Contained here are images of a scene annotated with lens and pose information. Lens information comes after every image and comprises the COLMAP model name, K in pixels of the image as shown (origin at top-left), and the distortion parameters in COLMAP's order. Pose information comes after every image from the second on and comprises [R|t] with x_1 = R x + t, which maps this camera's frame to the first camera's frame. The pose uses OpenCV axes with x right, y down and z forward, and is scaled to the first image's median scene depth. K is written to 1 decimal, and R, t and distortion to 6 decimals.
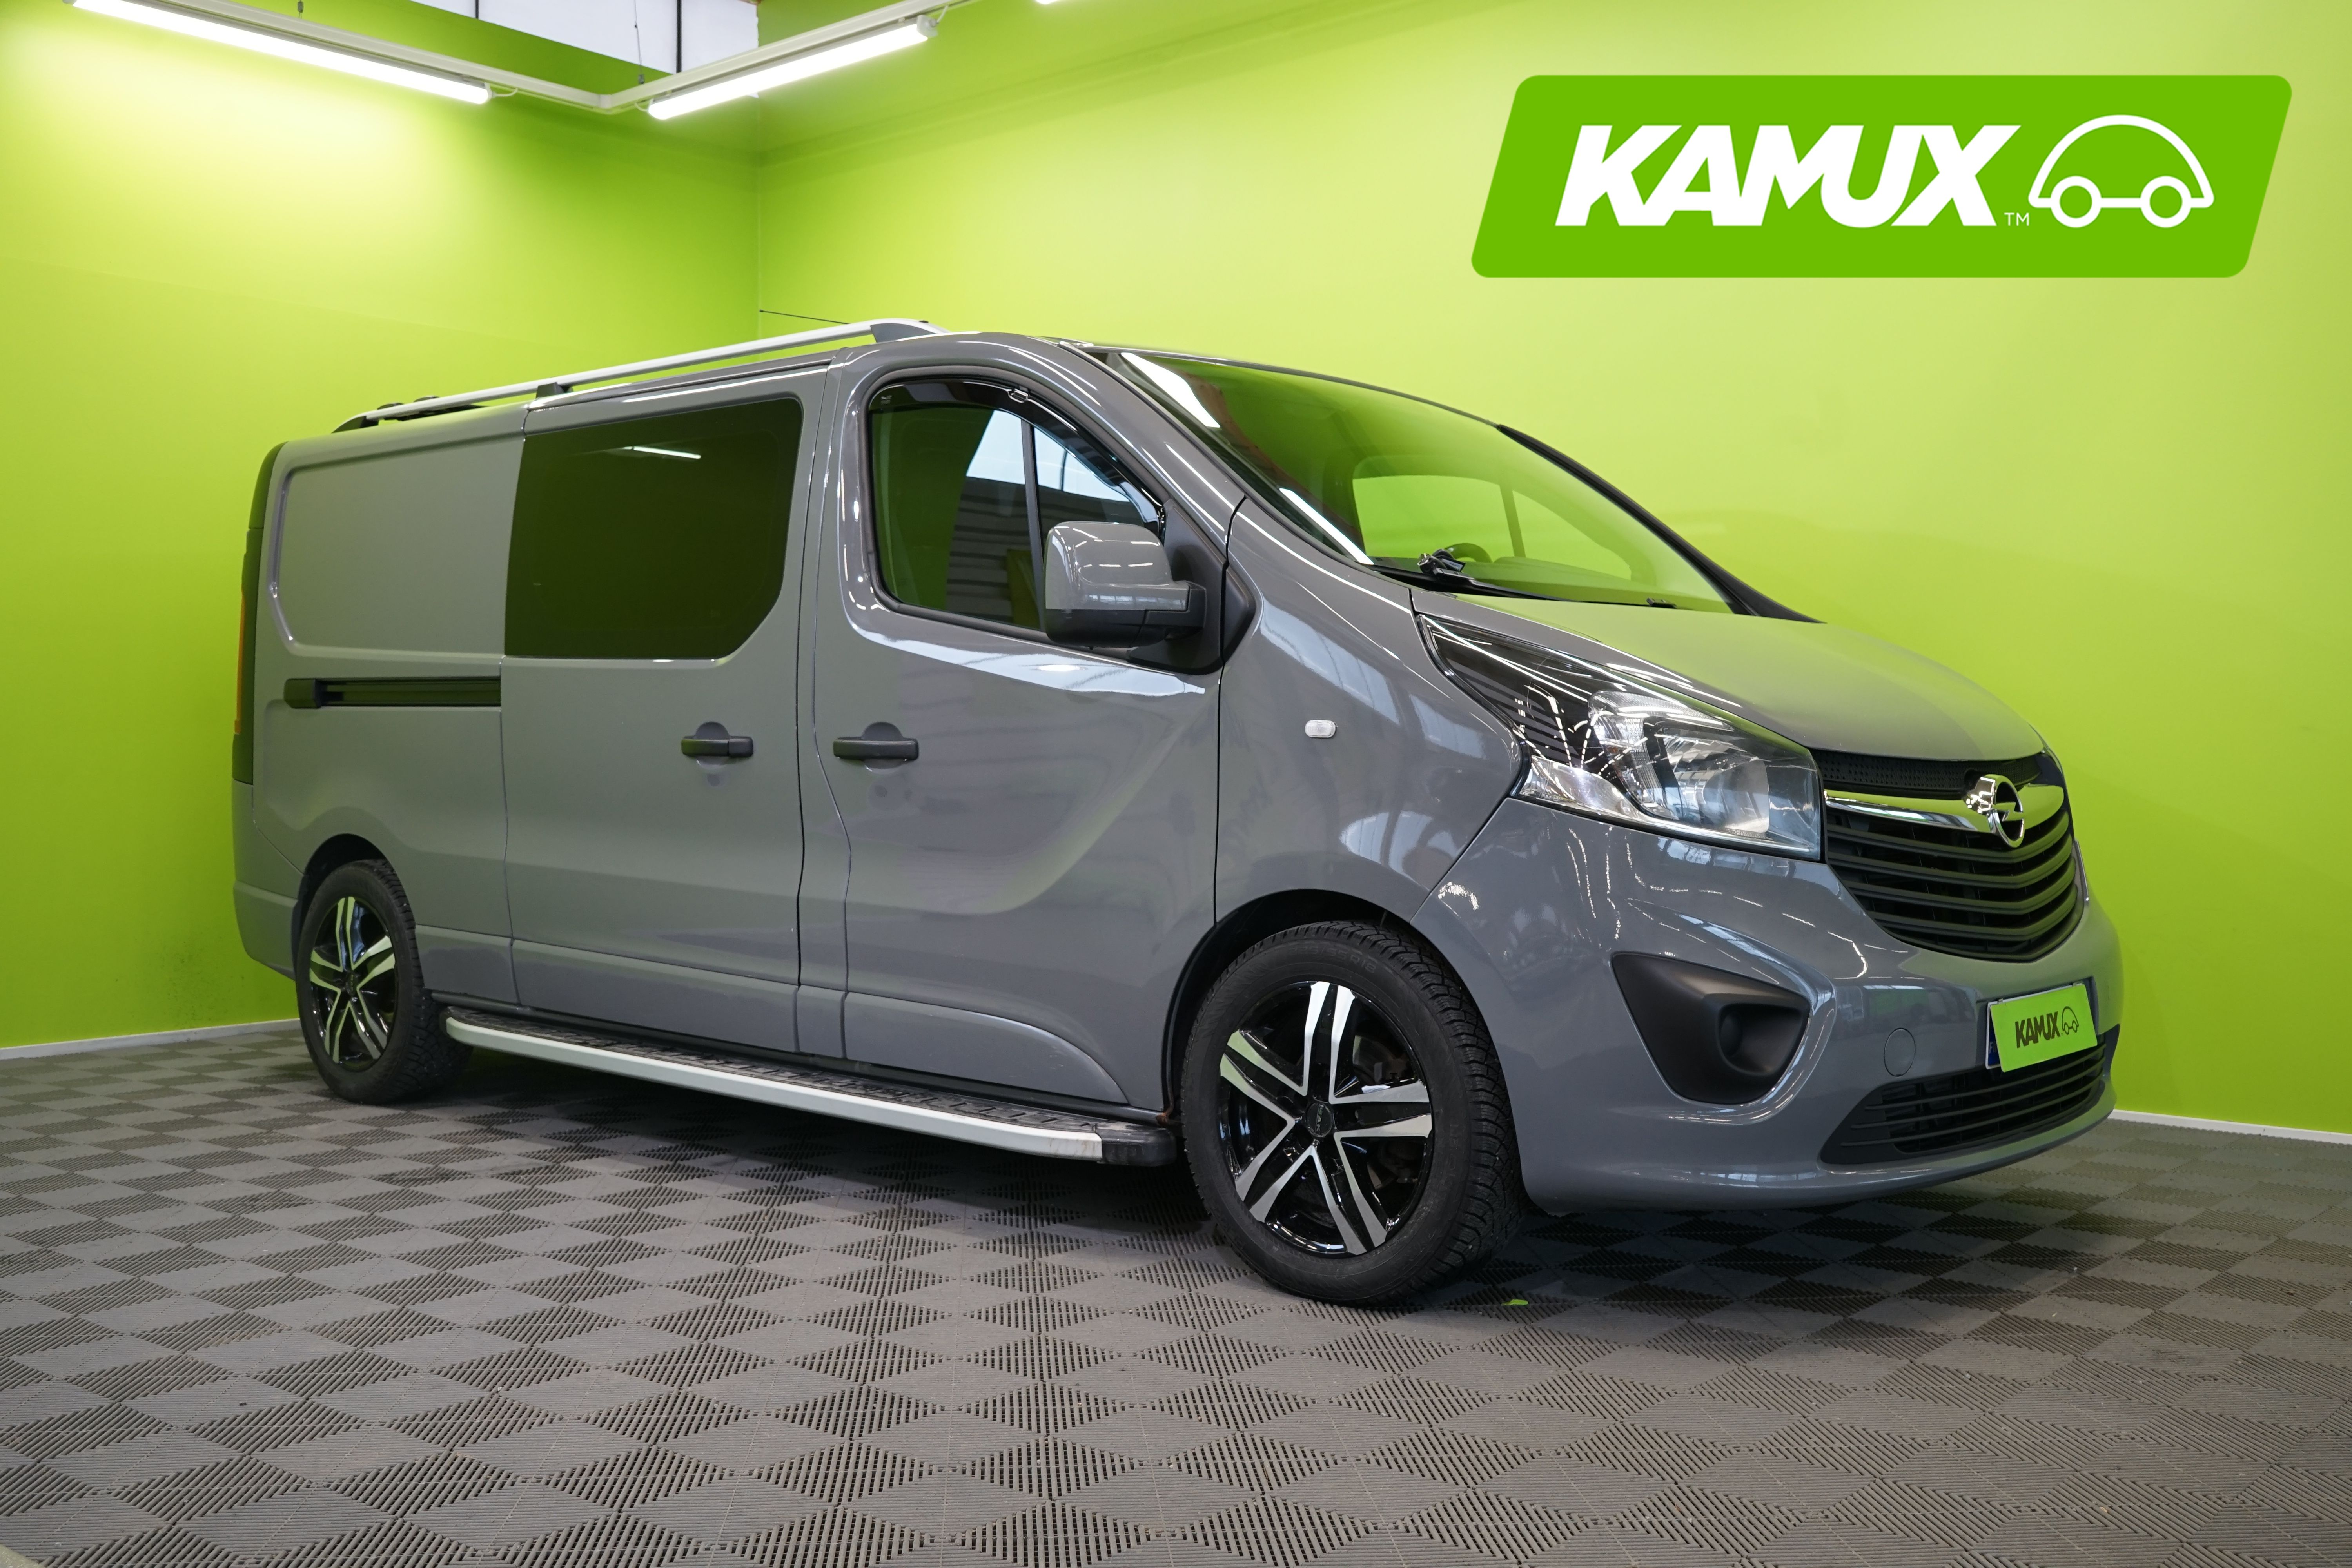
lens RADIAL K [[2260.6, 0, 1158.3], [0, 2260.6, 715.2], [0, 0, 1]] dist [-0.052895, 0.000000]
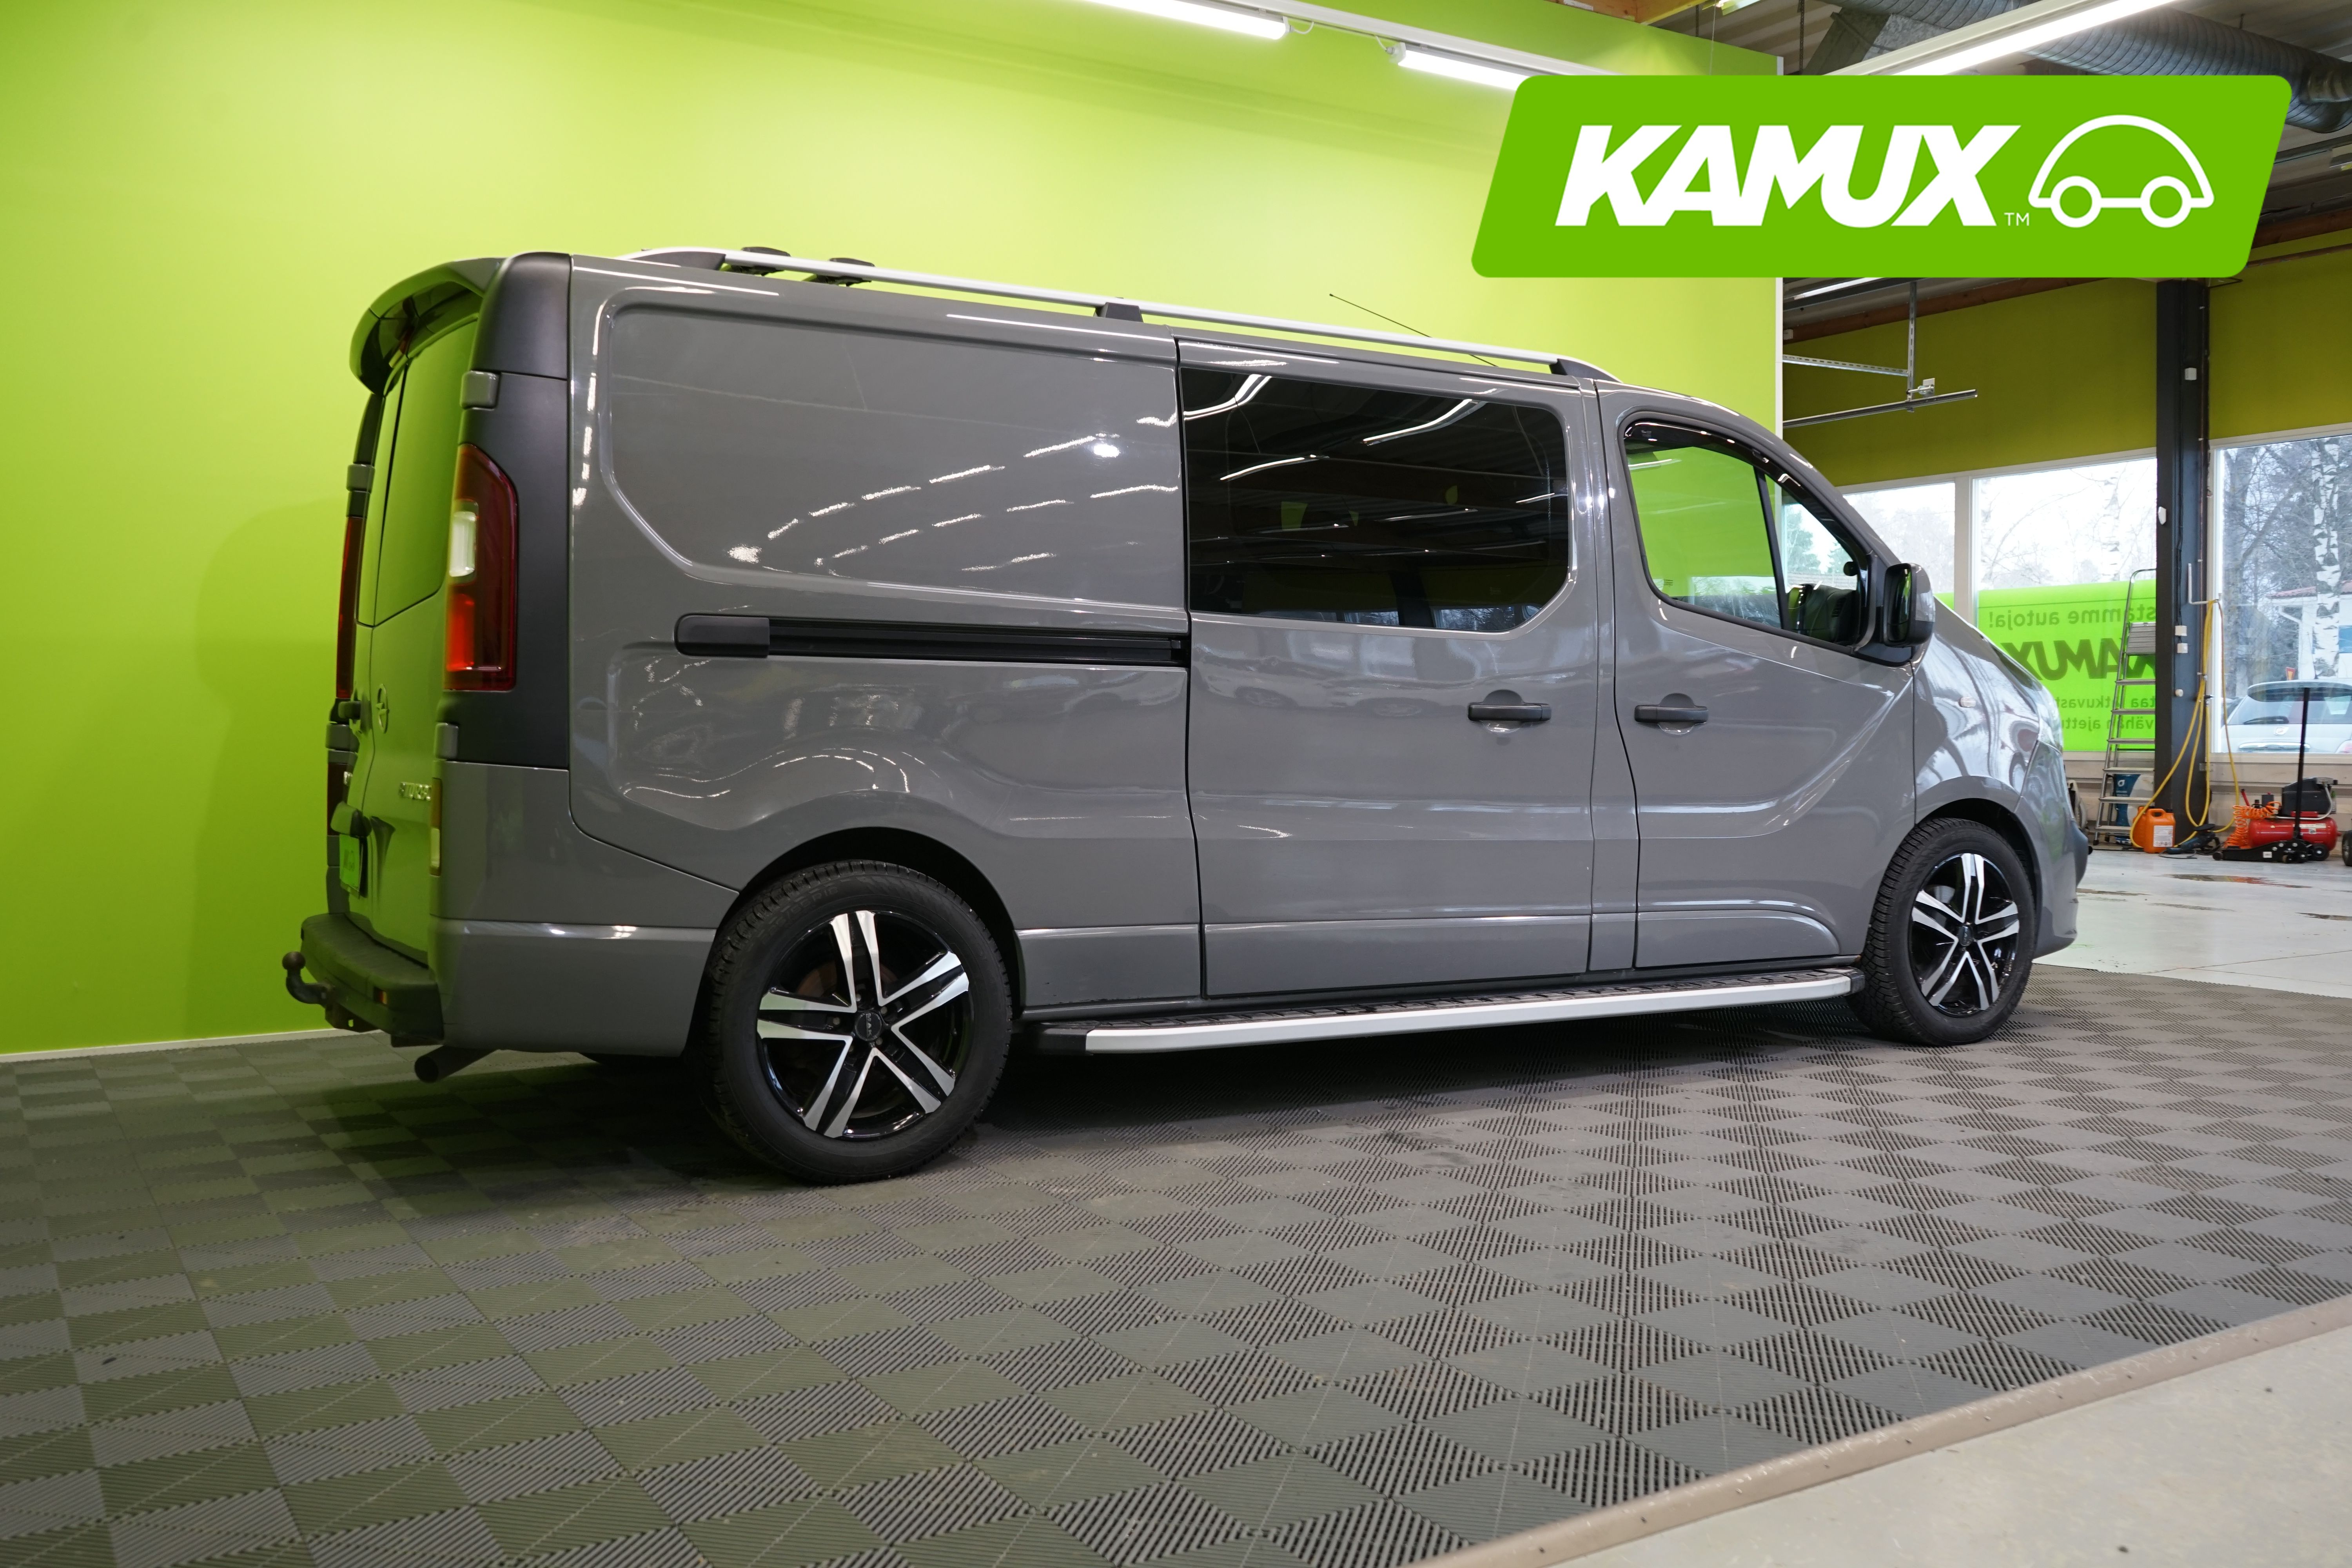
lens RADIAL K [[2032.3, 0, 1114.8], [0, 2032.3, 809.5], [0, 0, 1]] dist [-0.012087, -0.022198]
pose [[0.321953, -0.028851, 0.946316, -1.424554], [-0.003291, 0.999495, 0.031592, 0.036630], [-0.946750, -0.013286, 0.321696, 1.021987]]
